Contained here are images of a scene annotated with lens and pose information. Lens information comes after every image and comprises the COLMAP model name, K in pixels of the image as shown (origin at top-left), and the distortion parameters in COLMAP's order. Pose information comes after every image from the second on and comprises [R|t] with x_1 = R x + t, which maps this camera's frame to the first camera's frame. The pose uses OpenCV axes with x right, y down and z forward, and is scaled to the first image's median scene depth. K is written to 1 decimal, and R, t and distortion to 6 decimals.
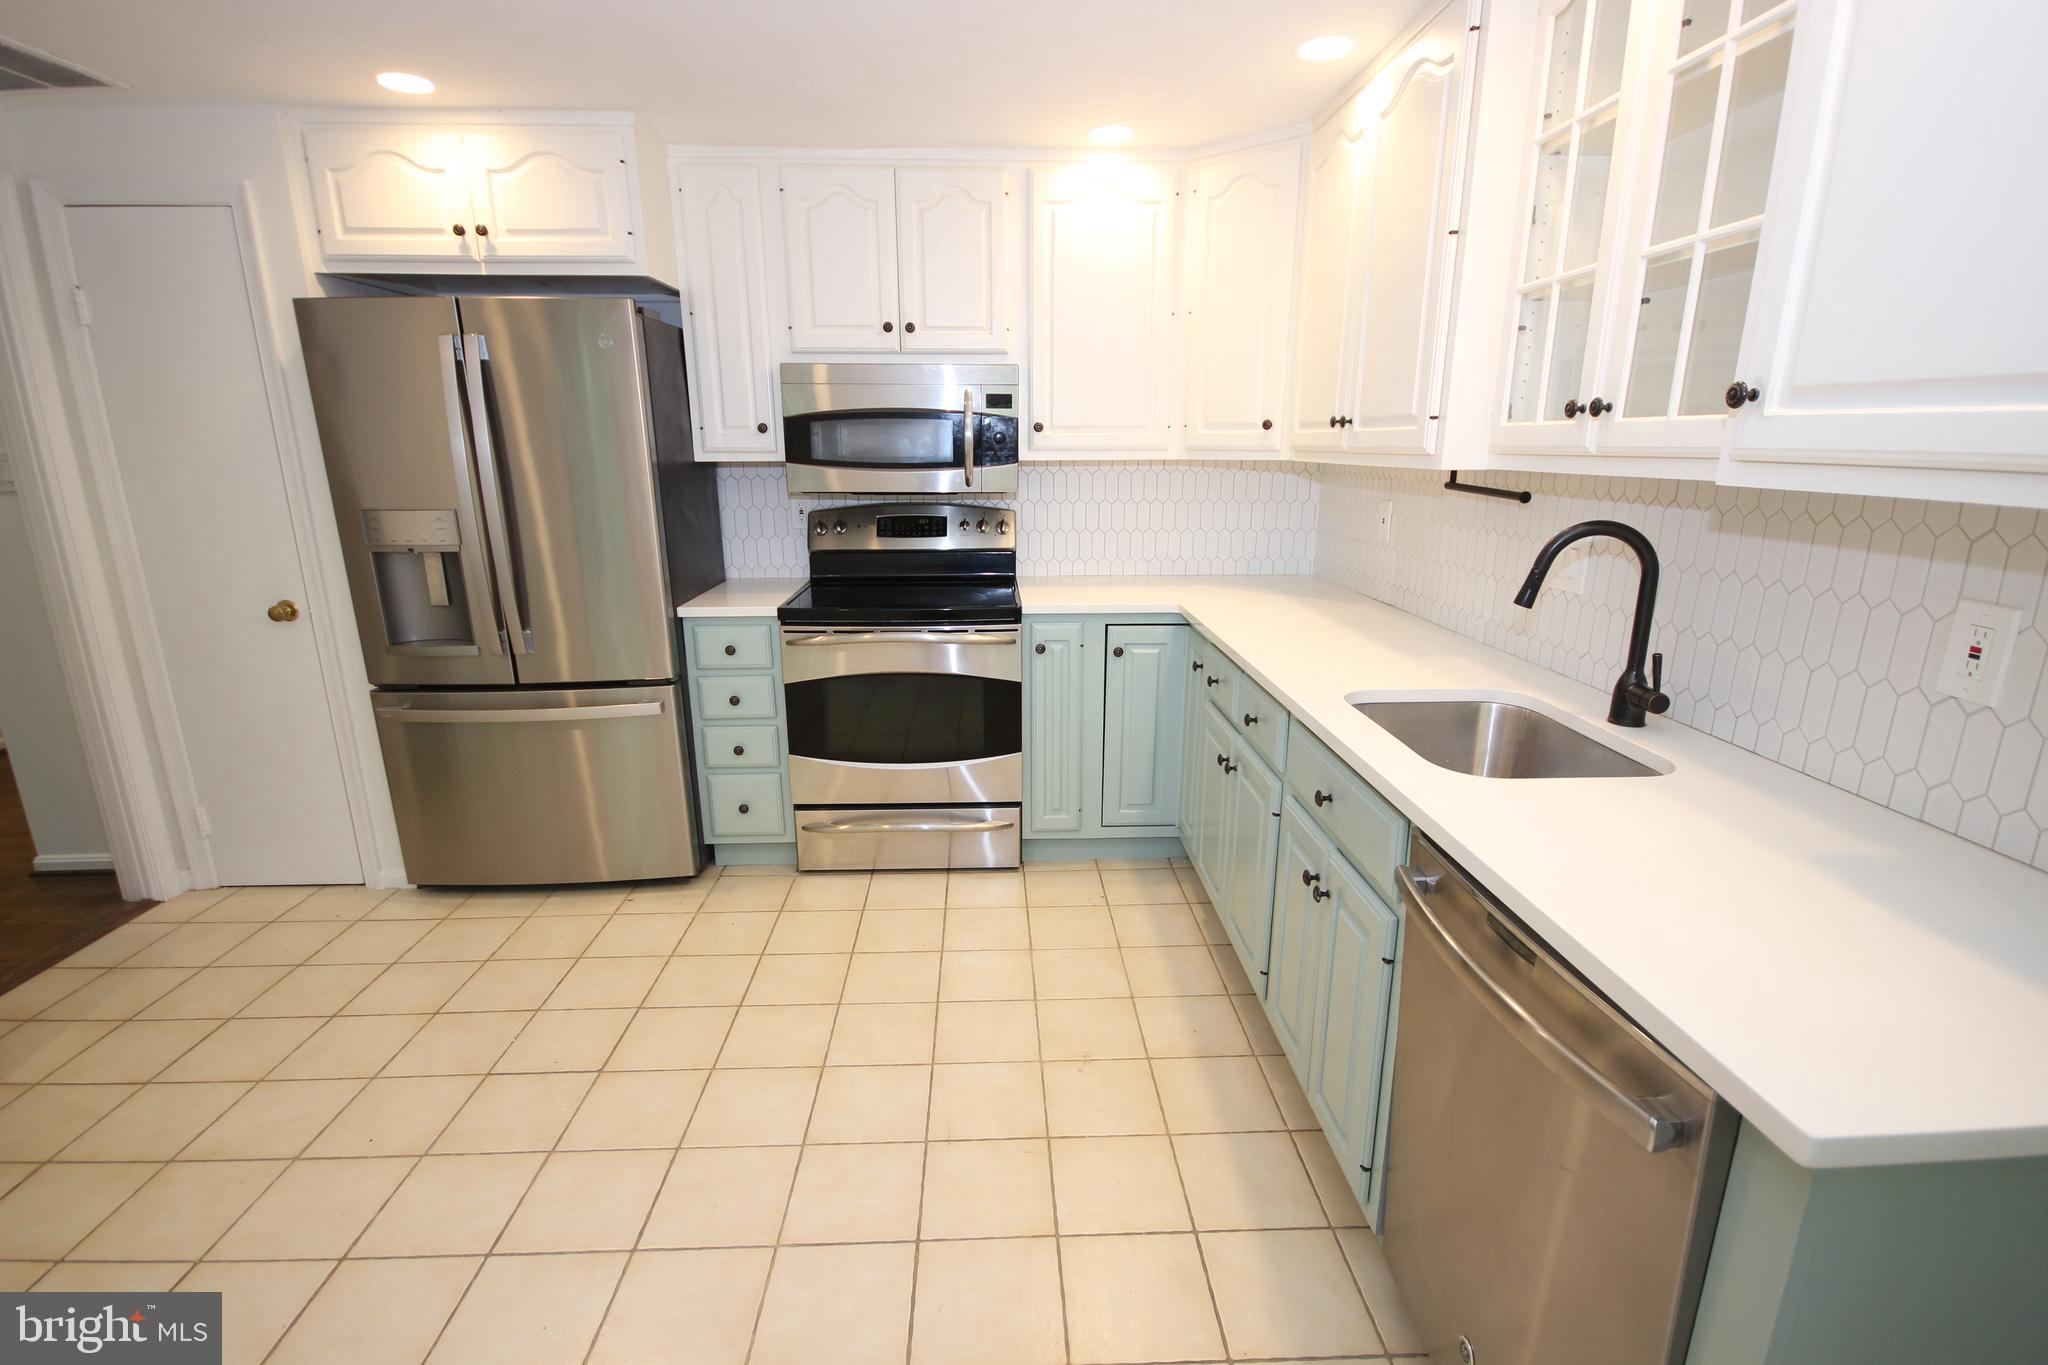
lens RADIAL K [[956.9, 0, 1028.7], [0, 956.9, 696.0], [0, 0, 1]] dist [0.009848, -0.009577]
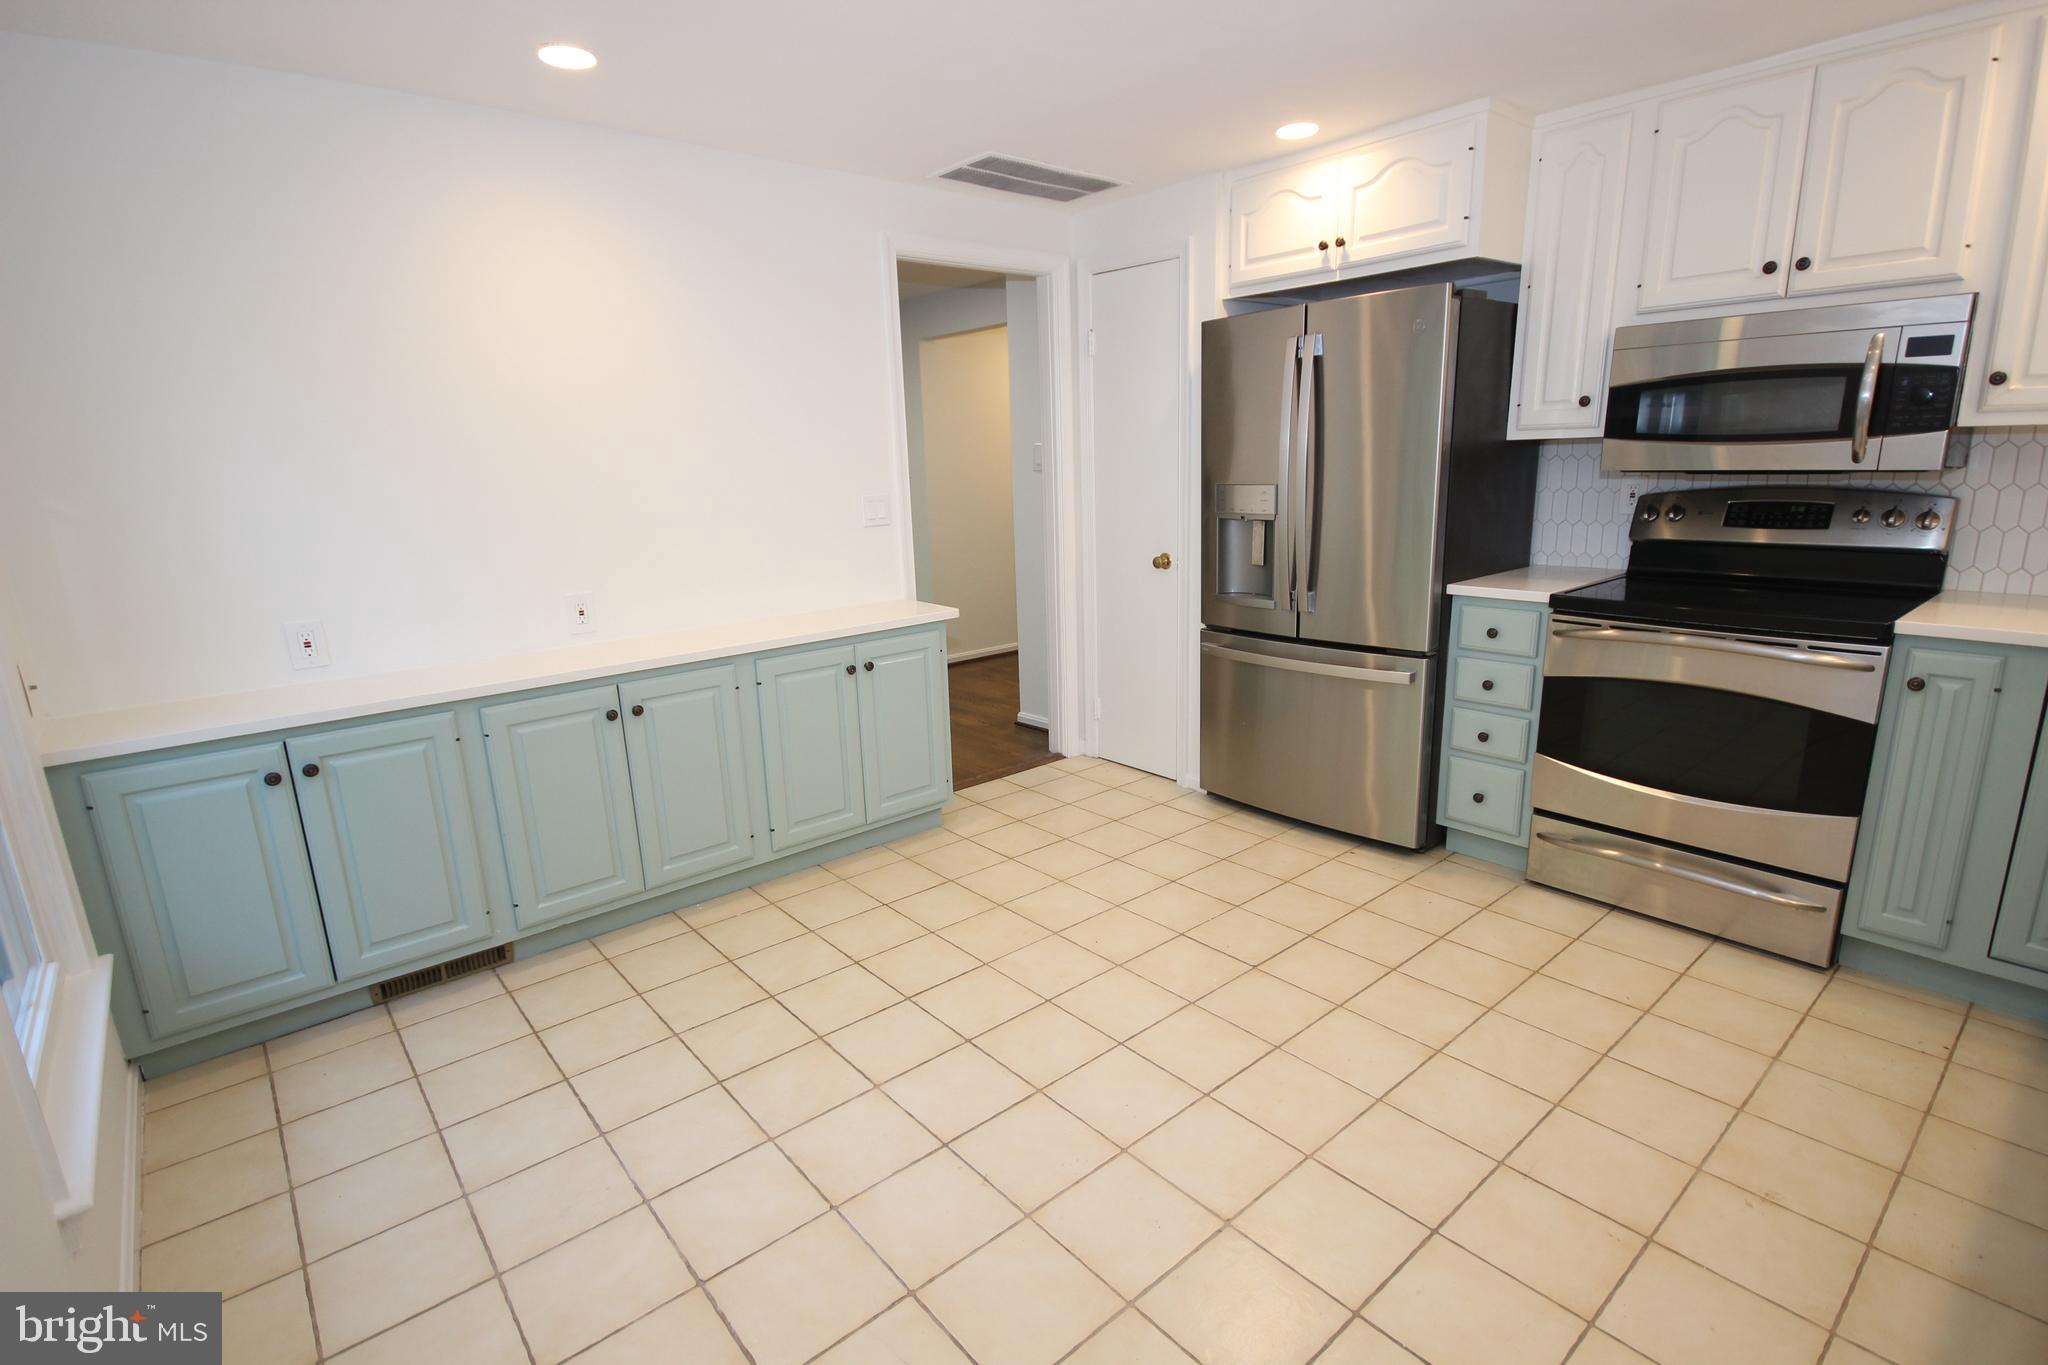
lens RADIAL K [[985.3, 0, 1018.4], [0, 985.3, 697.5], [0, 0, 1]] dist [0.006358, -0.003308]
pose [[0.612927, 0.172961, -0.770977, 0.180165], [-0.175170, 0.981212, 0.080864, 0.020062], [0.770478, 0.085488, 0.631709, 0.001787]]
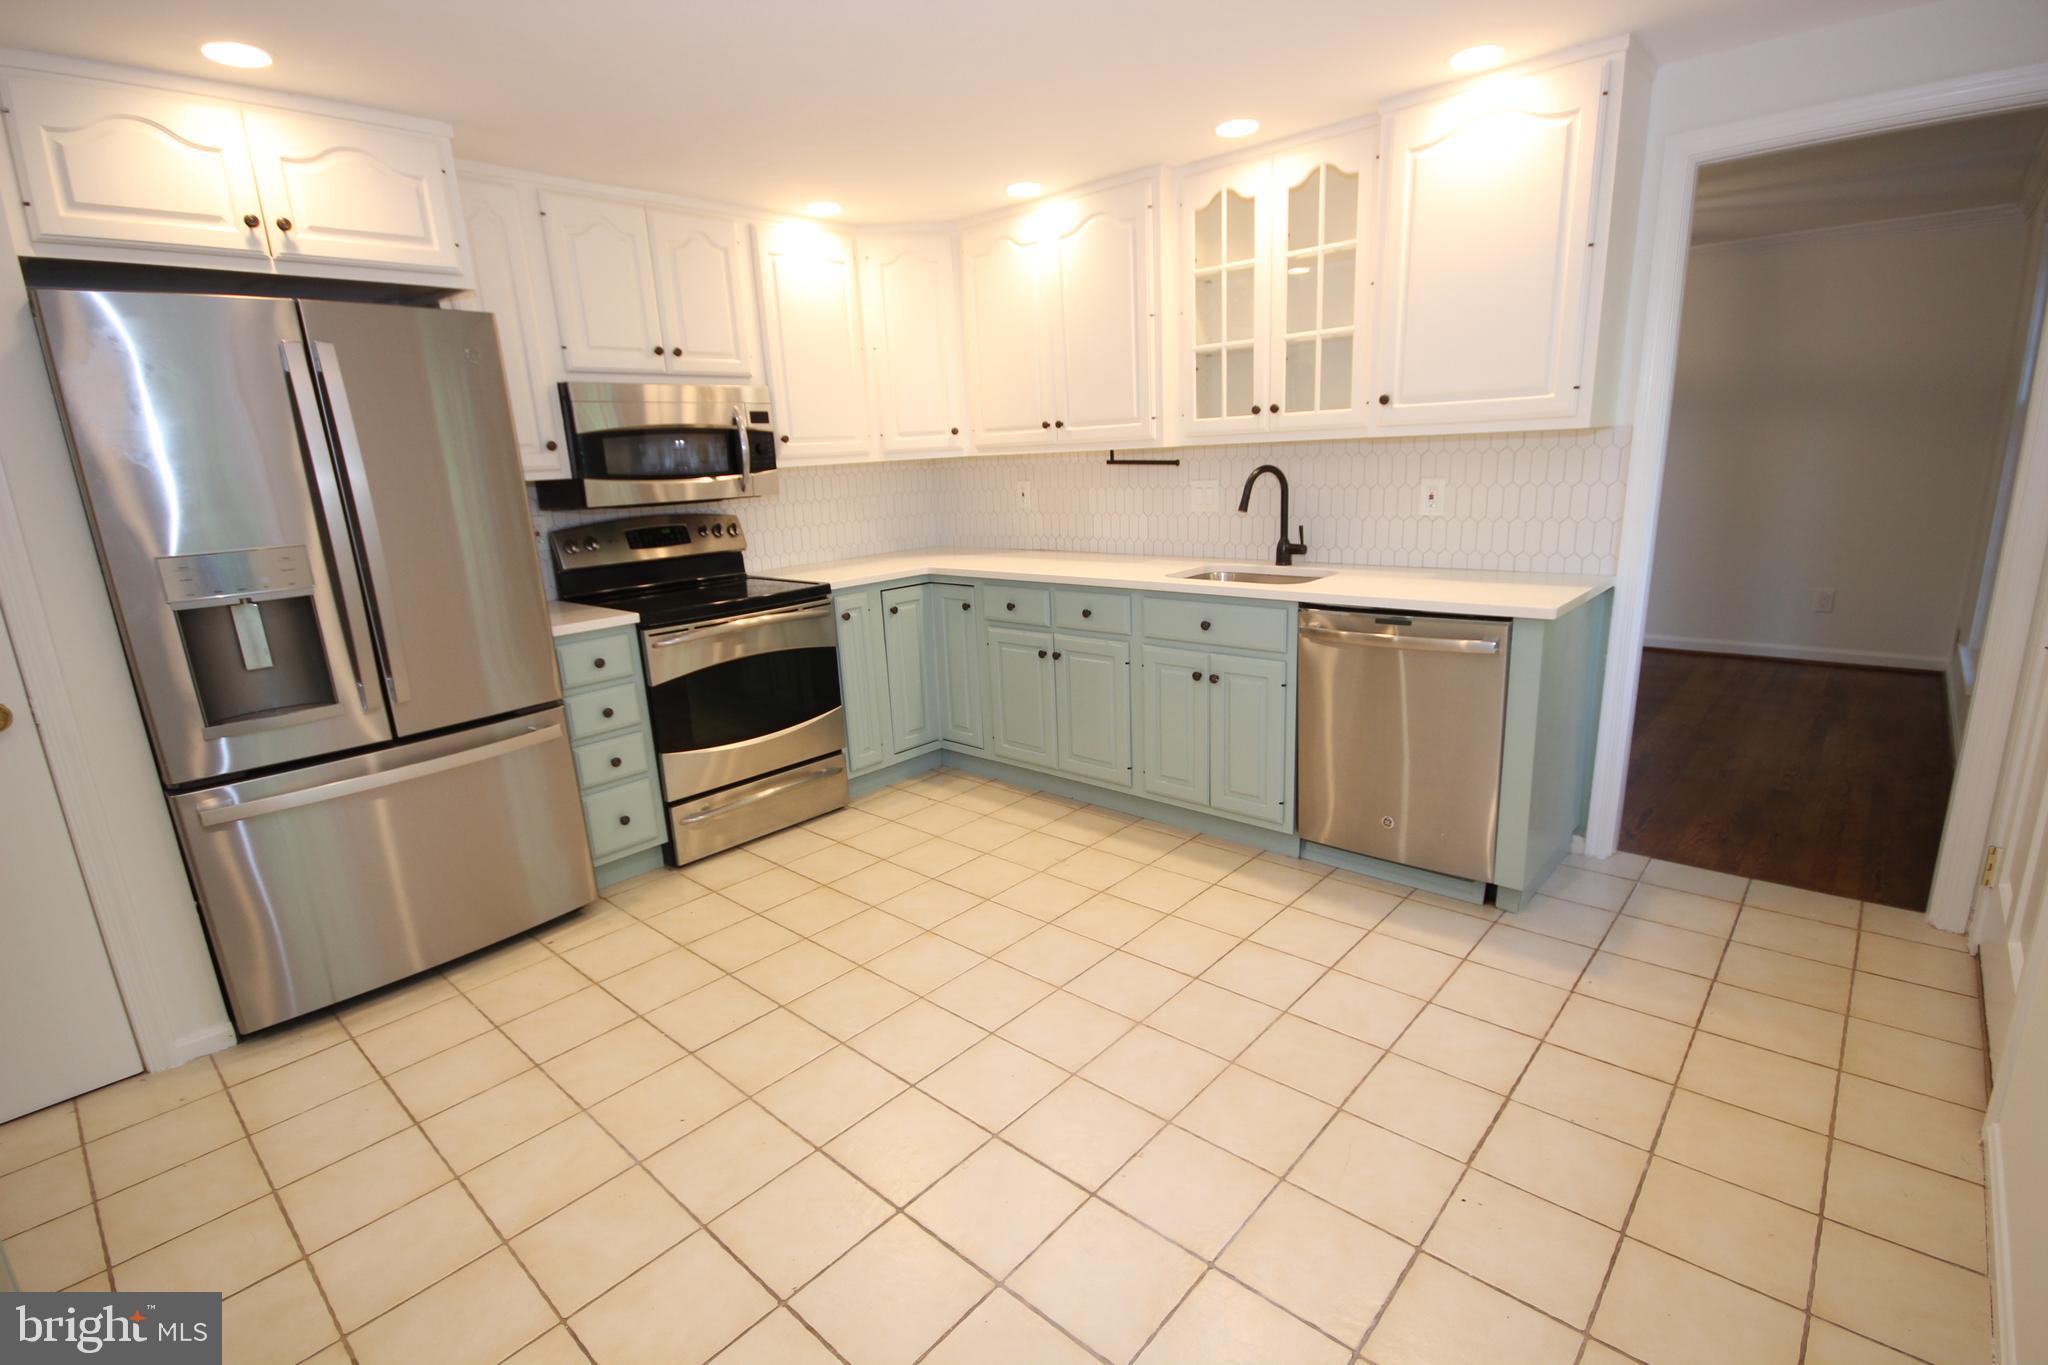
lens RADIAL K [[956.9, 0, 1029.1], [0, 956.9, 695.1], [0, 0, 1]] dist [0.009848, -0.009577]
pose [[0.696084, -0.208938, 0.686885, -0.707781], [0.230371, 0.971129, 0.061944, 0.027005], [-0.679997, 0.115120, 0.724121, -0.036216]]
